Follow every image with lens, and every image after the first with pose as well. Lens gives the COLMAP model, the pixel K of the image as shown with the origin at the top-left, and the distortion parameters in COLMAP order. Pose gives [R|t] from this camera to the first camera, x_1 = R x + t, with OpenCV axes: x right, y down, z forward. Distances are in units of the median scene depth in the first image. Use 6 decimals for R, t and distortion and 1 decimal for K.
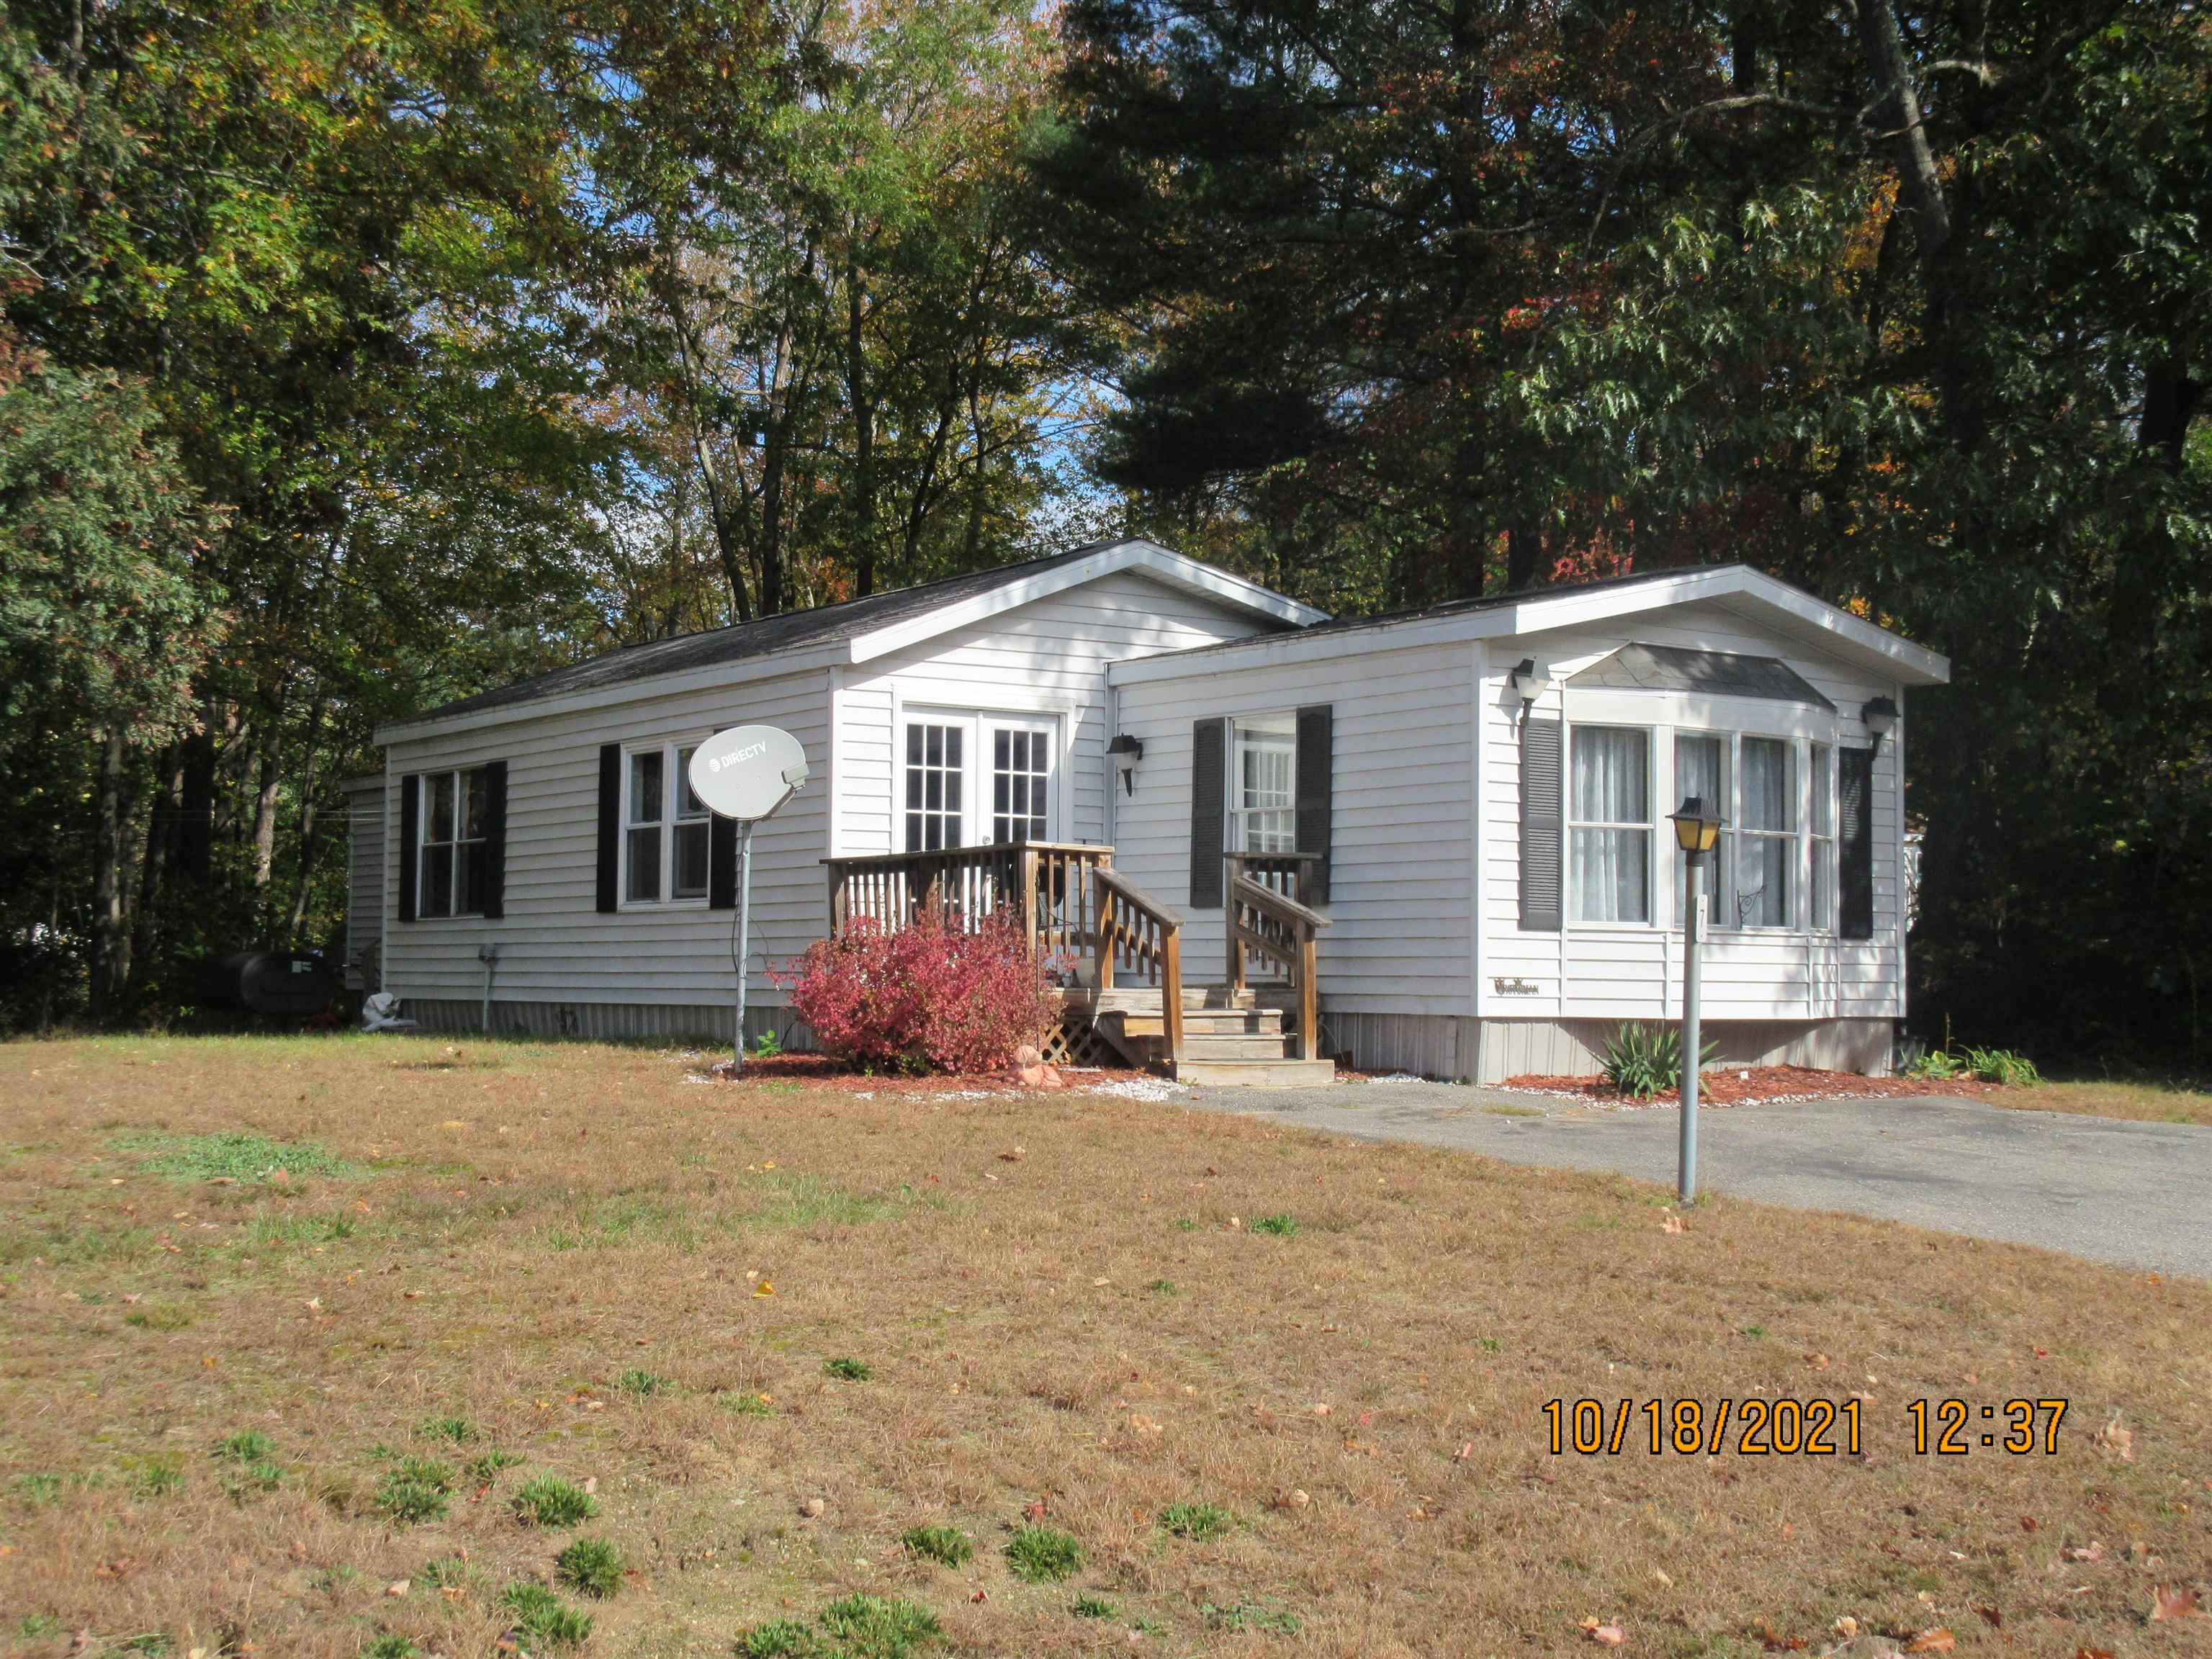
lens RADIAL K [[2778.2, 0, 1106.0], [0, 2778.2, 829.5], [0, 0, 1]] dist [-0.007091, 0.010770]
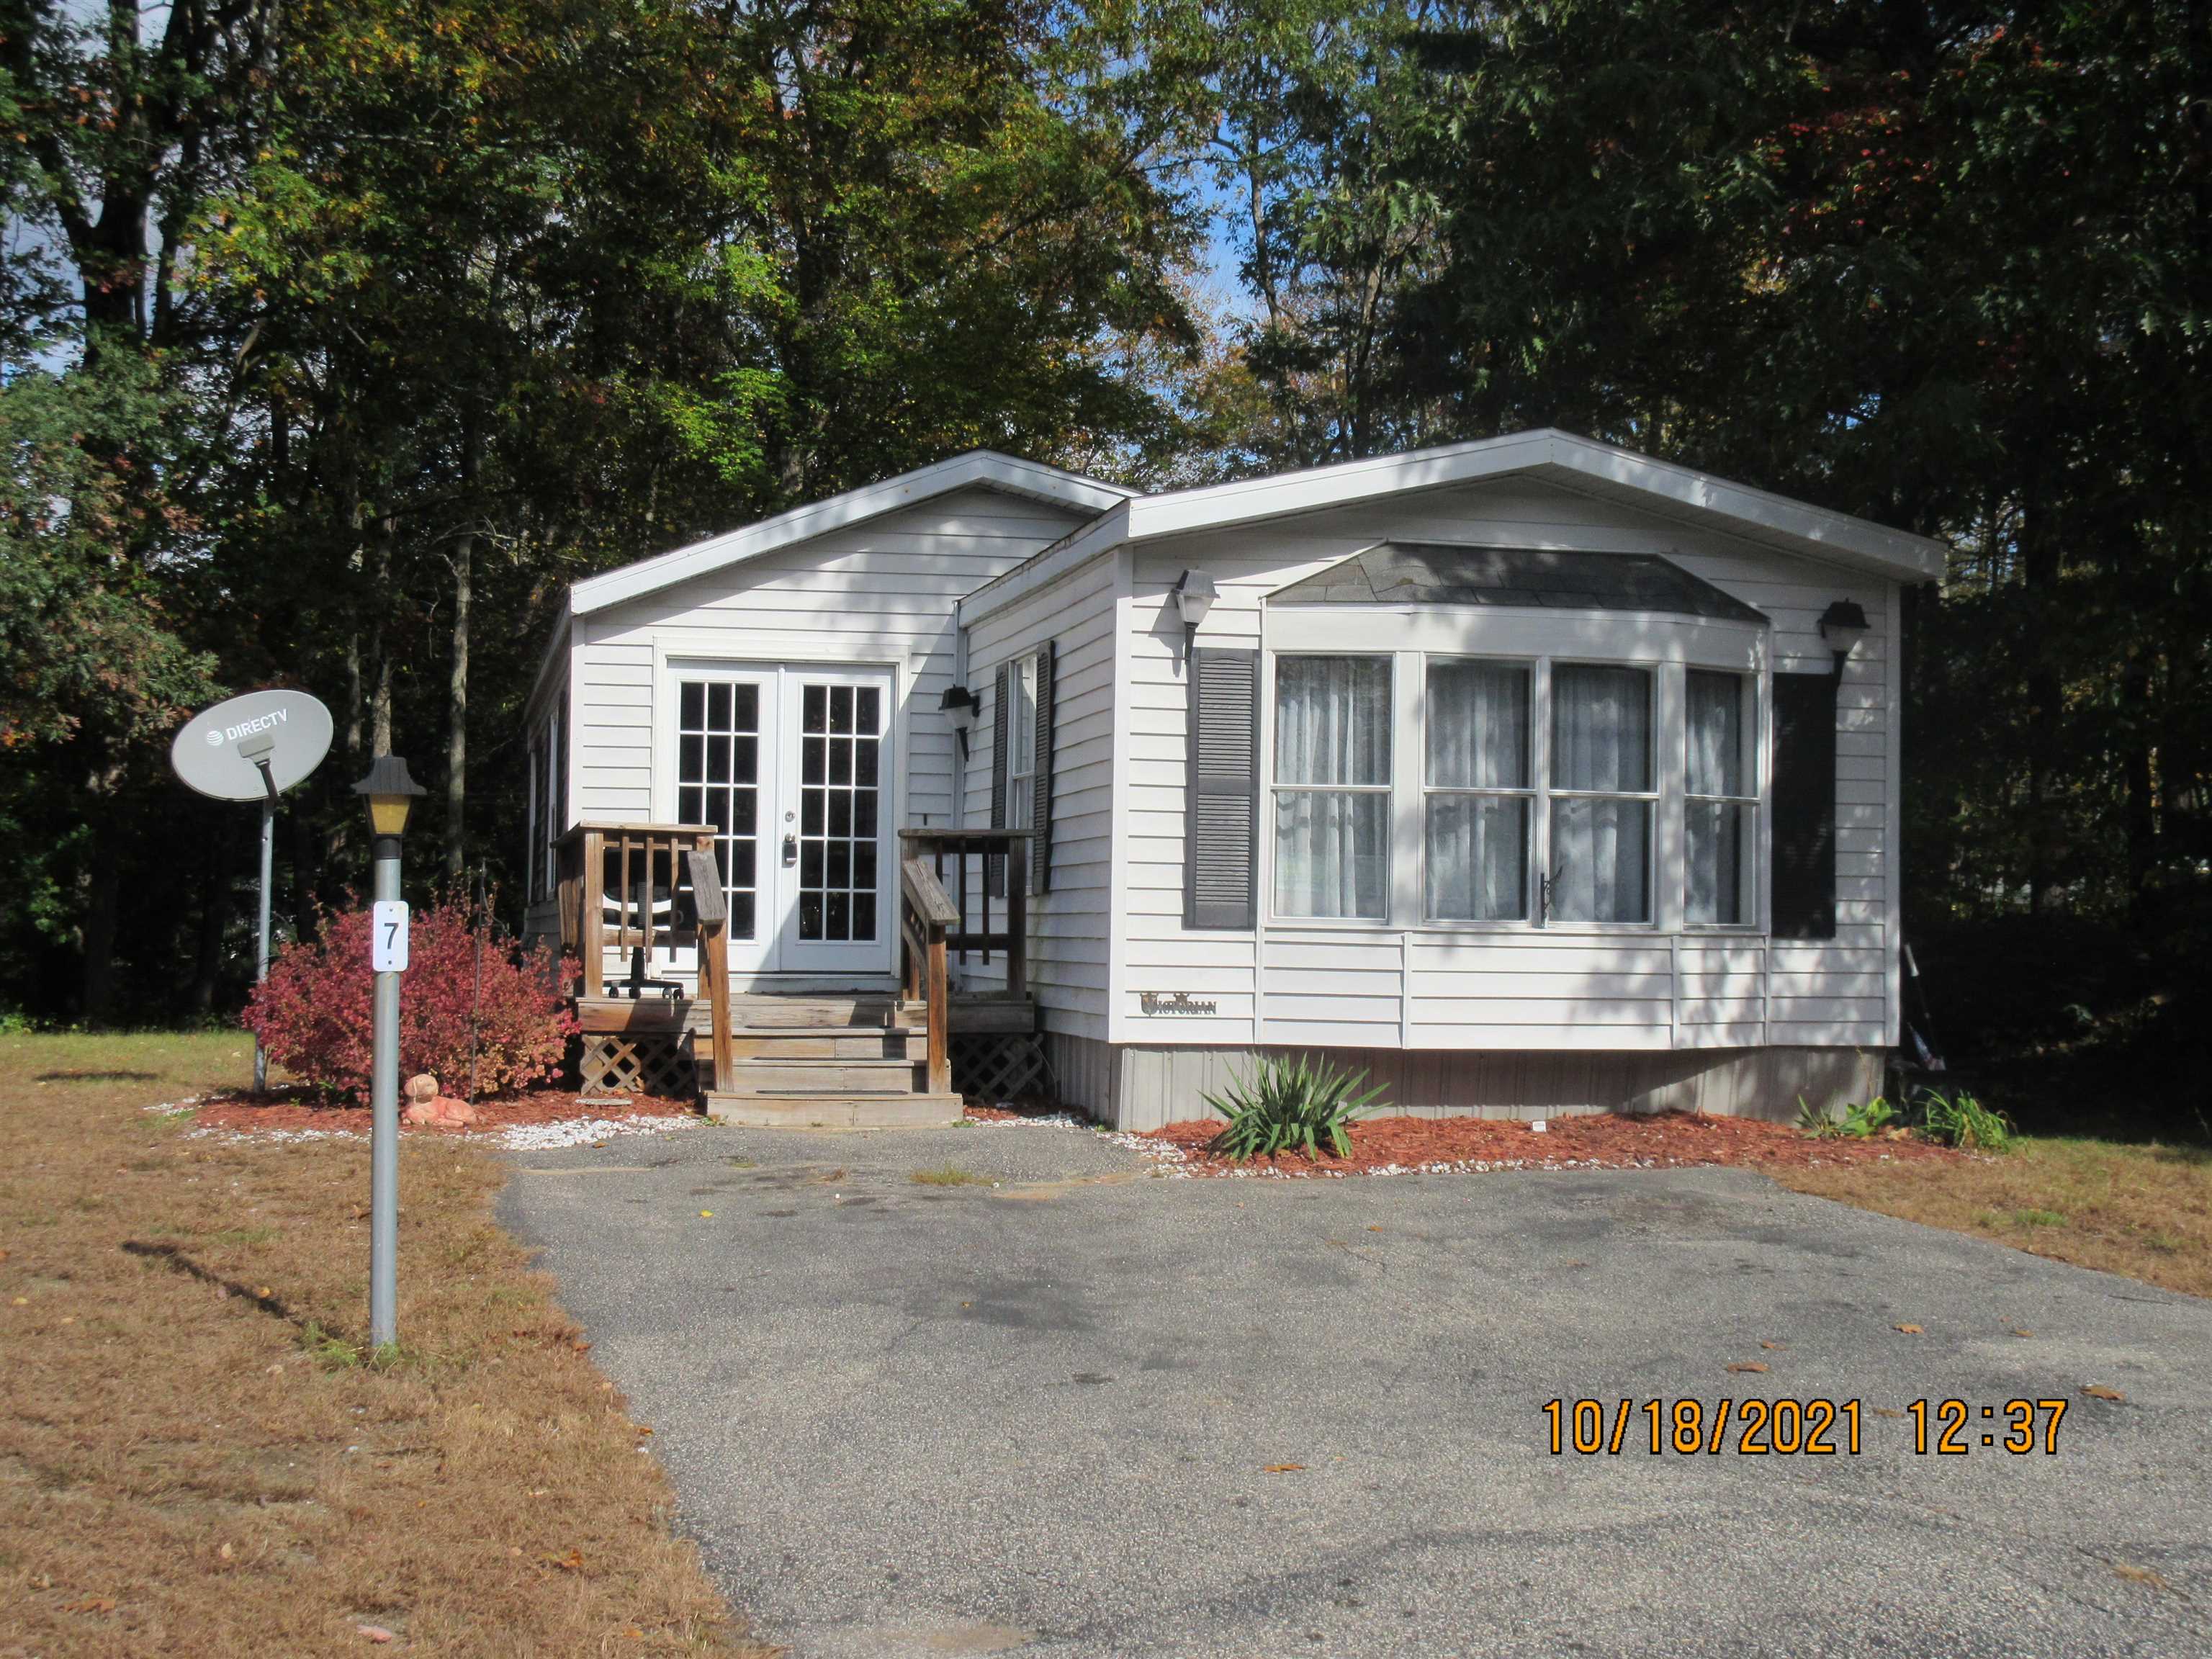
lens RADIAL K [[2778.2, 0, 1106.0], [0, 2778.2, 829.5], [0, 0, 1]] dist [-0.007091, 0.010770]
pose [[0.925693, -0.012133, -0.378082, 0.398473], [0.016728, 0.999821, 0.008873, 0.001997], [0.377906, -0.014538, 0.925730, 0.279304]]
